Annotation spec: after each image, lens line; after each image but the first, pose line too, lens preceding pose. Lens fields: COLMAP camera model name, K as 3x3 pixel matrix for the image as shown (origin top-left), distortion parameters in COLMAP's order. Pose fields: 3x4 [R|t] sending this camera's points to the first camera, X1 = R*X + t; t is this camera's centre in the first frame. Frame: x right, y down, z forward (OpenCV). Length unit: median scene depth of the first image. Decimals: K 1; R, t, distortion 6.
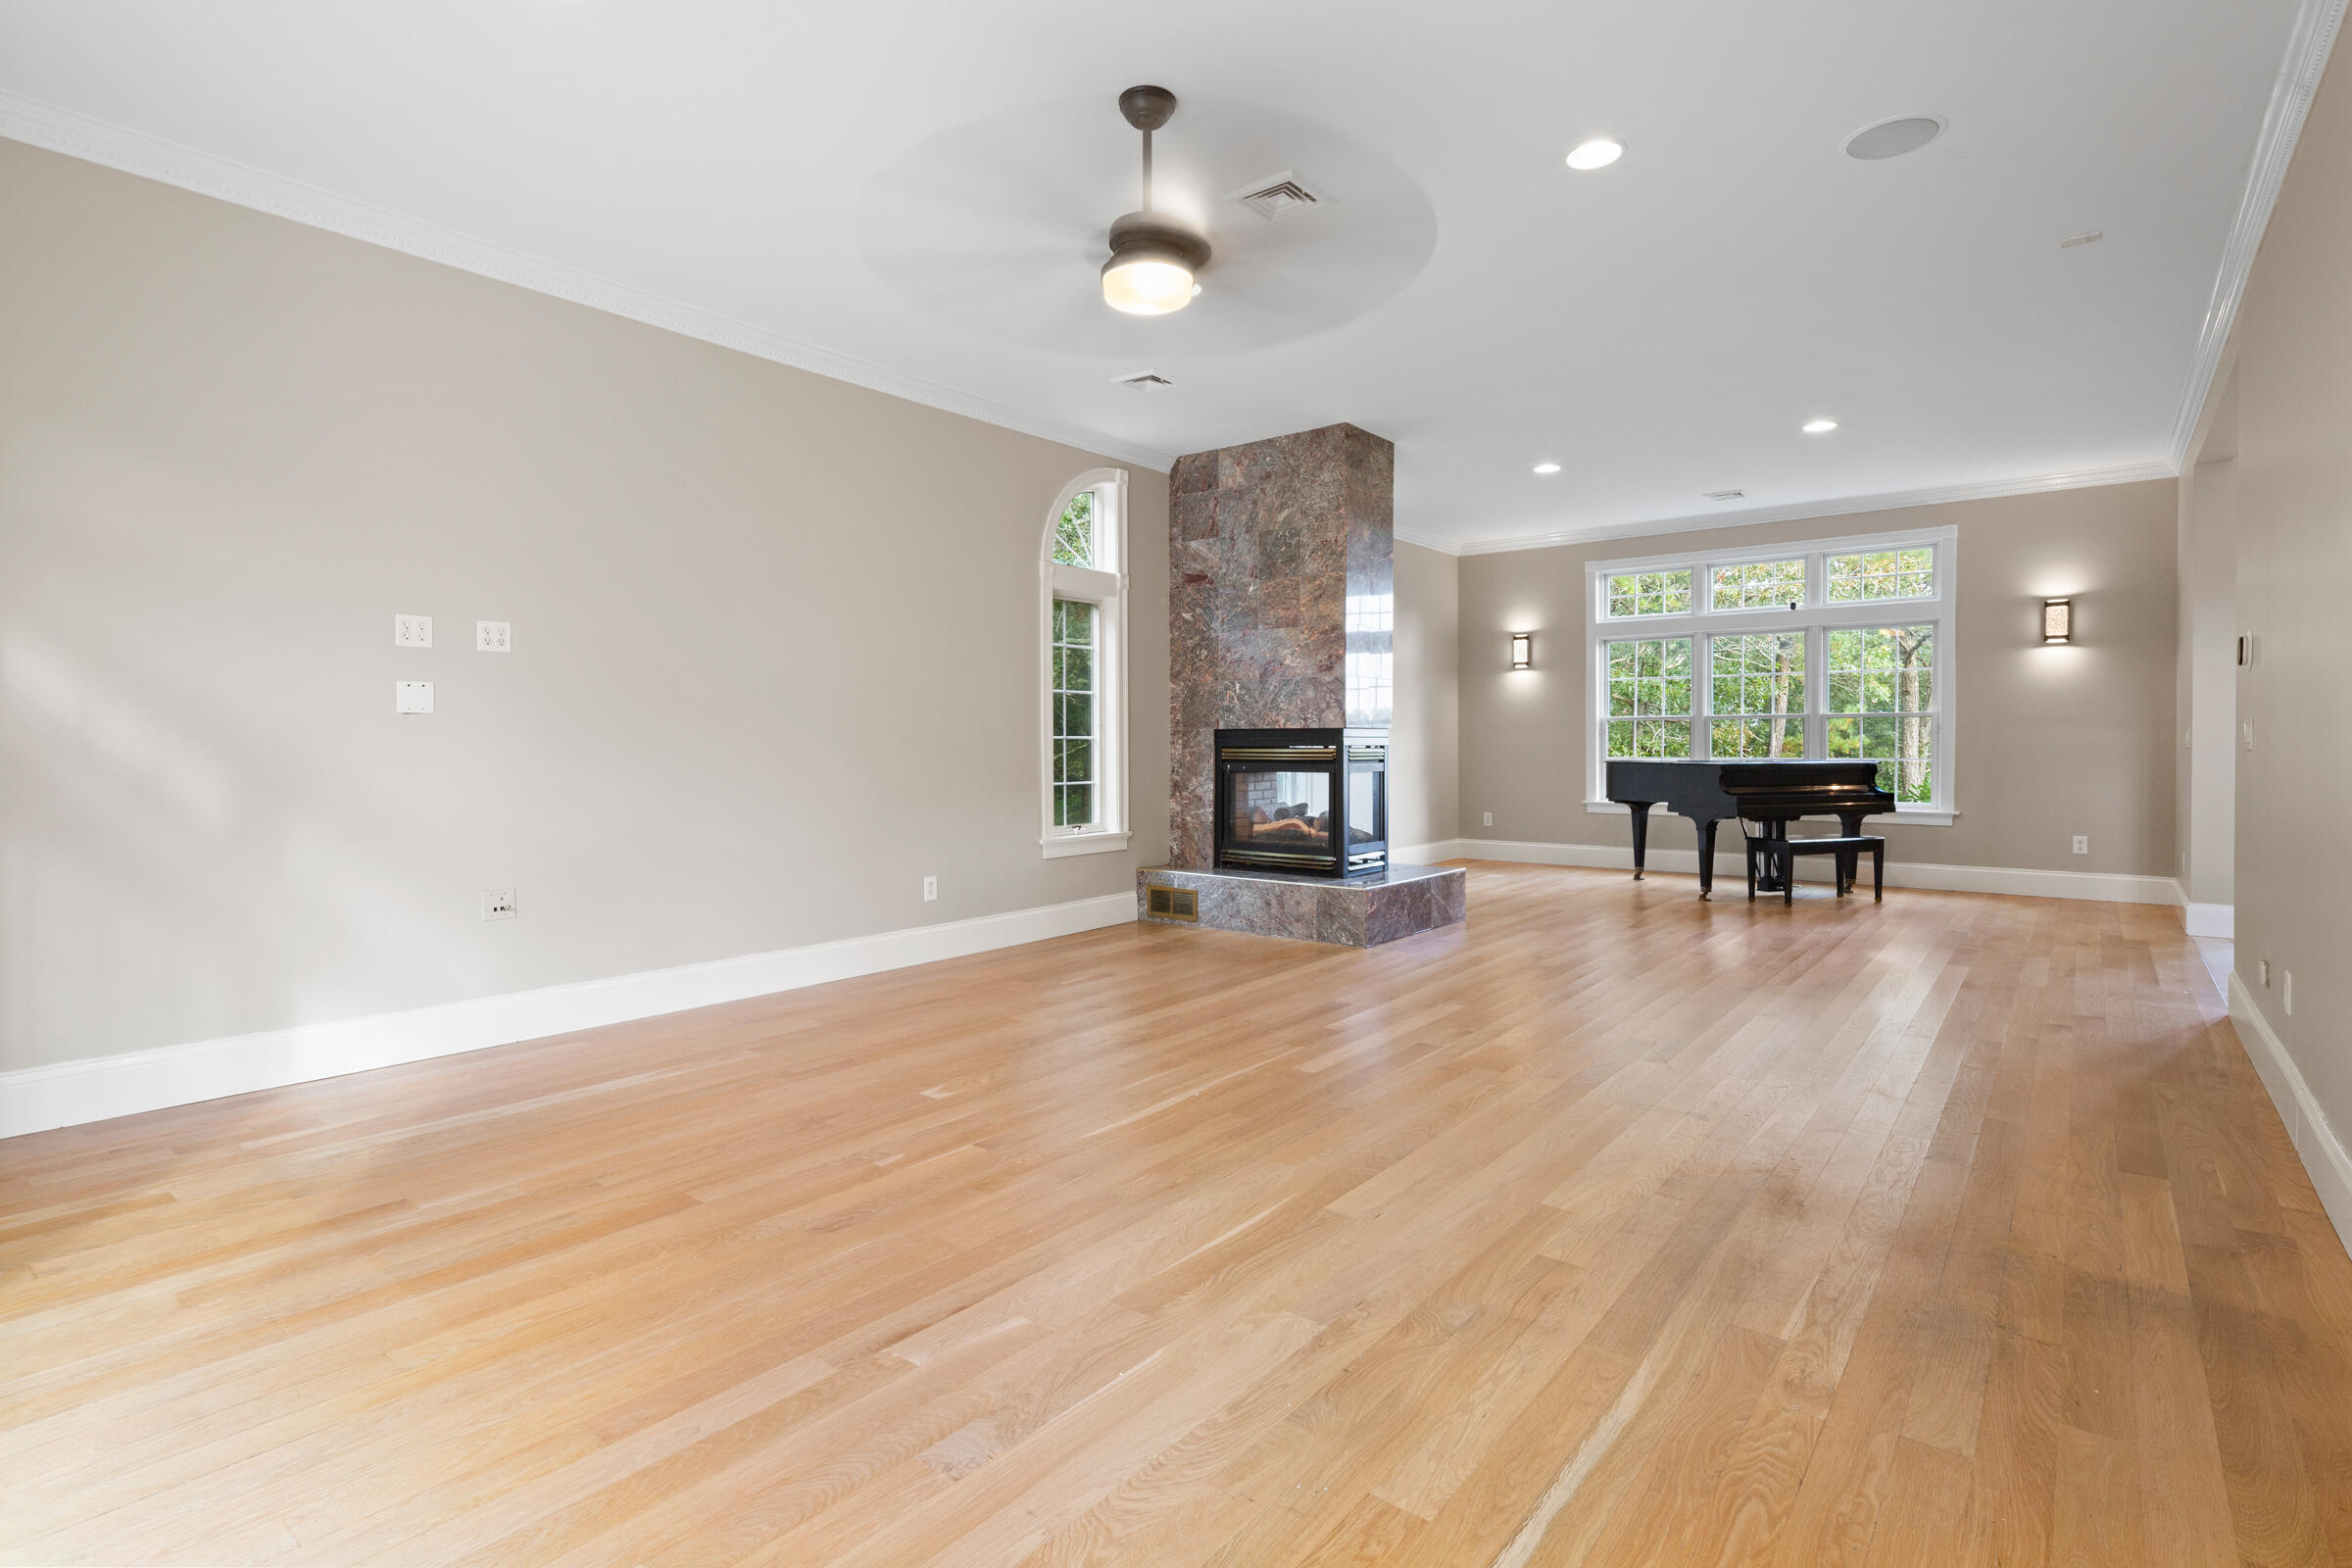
lens RADIAL K [[1136.8, 0, 1173.1], [0, 1136.8, 764.2], [0, 0, 1]] dist [0.004527, -0.000326]
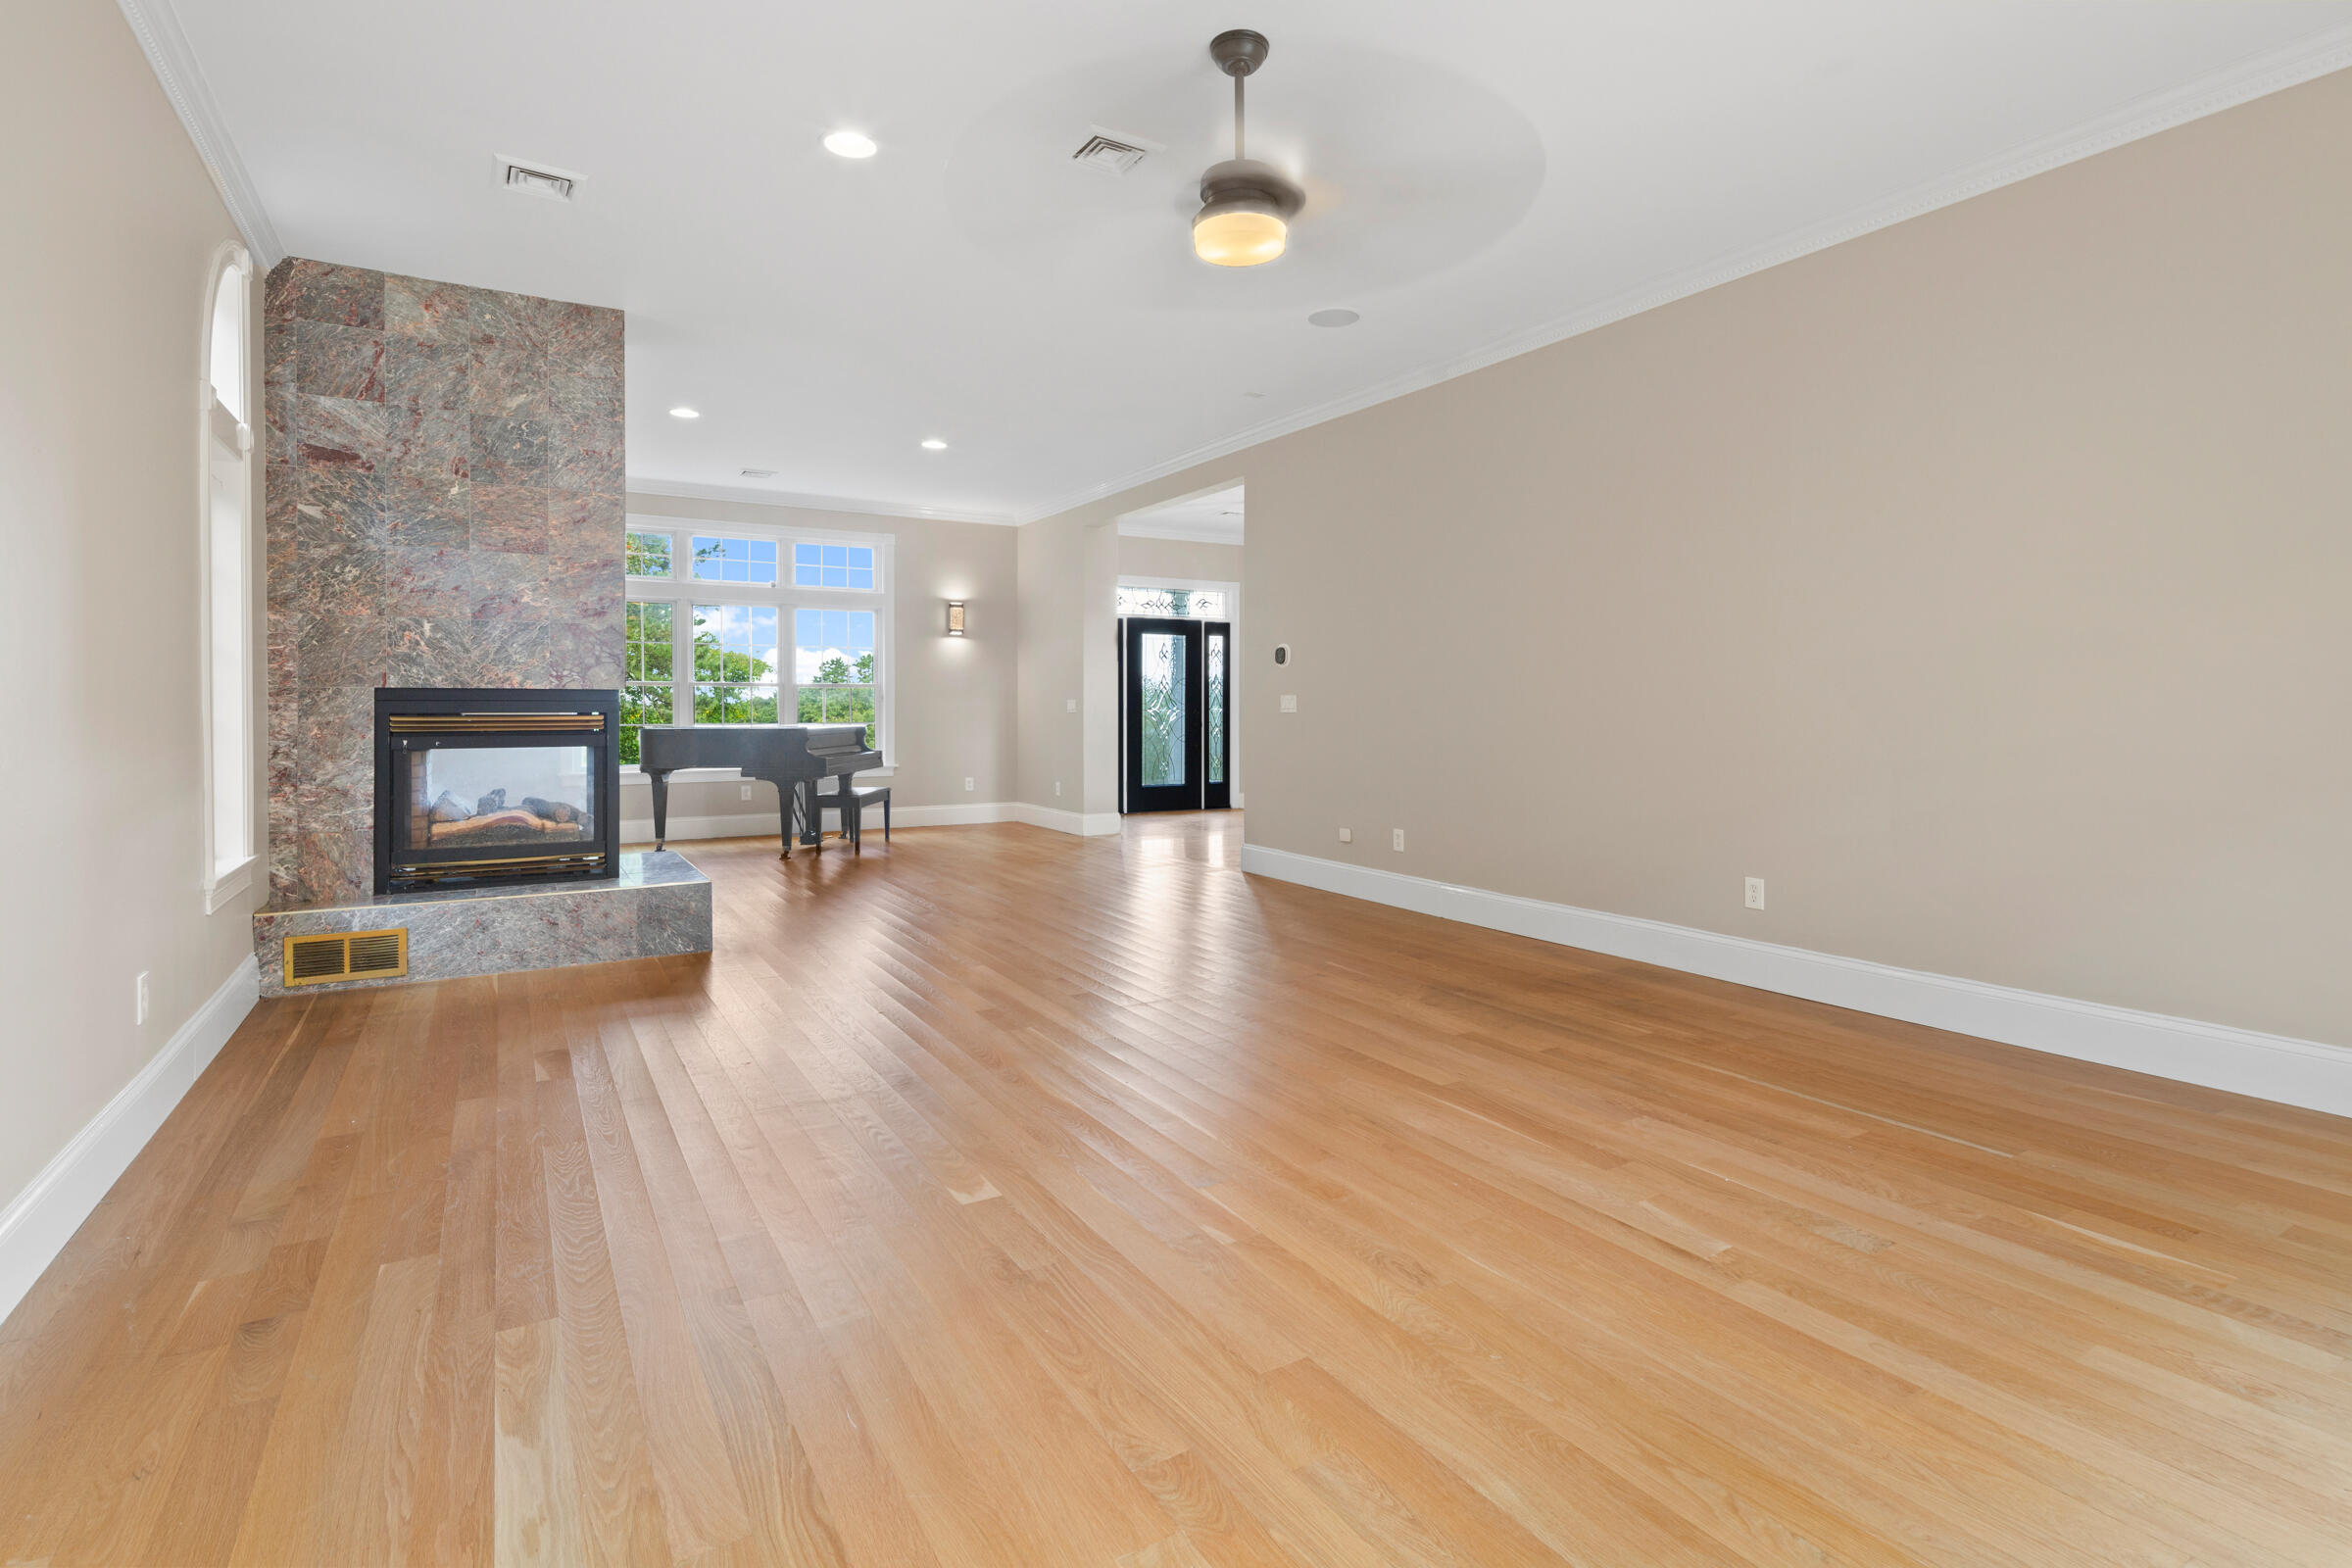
lens RADIAL K [[1136.8, 0, 1180.7], [0, 1136.8, 722.1], [0, 0, 1]] dist [0.004527, -0.000326]
pose [[0.340311, -0.009801, 0.940262, -0.440171], [0.017957, 0.999831, 0.003923, -0.004660], [-0.940142, 0.015550, 0.340429, 0.331809]]
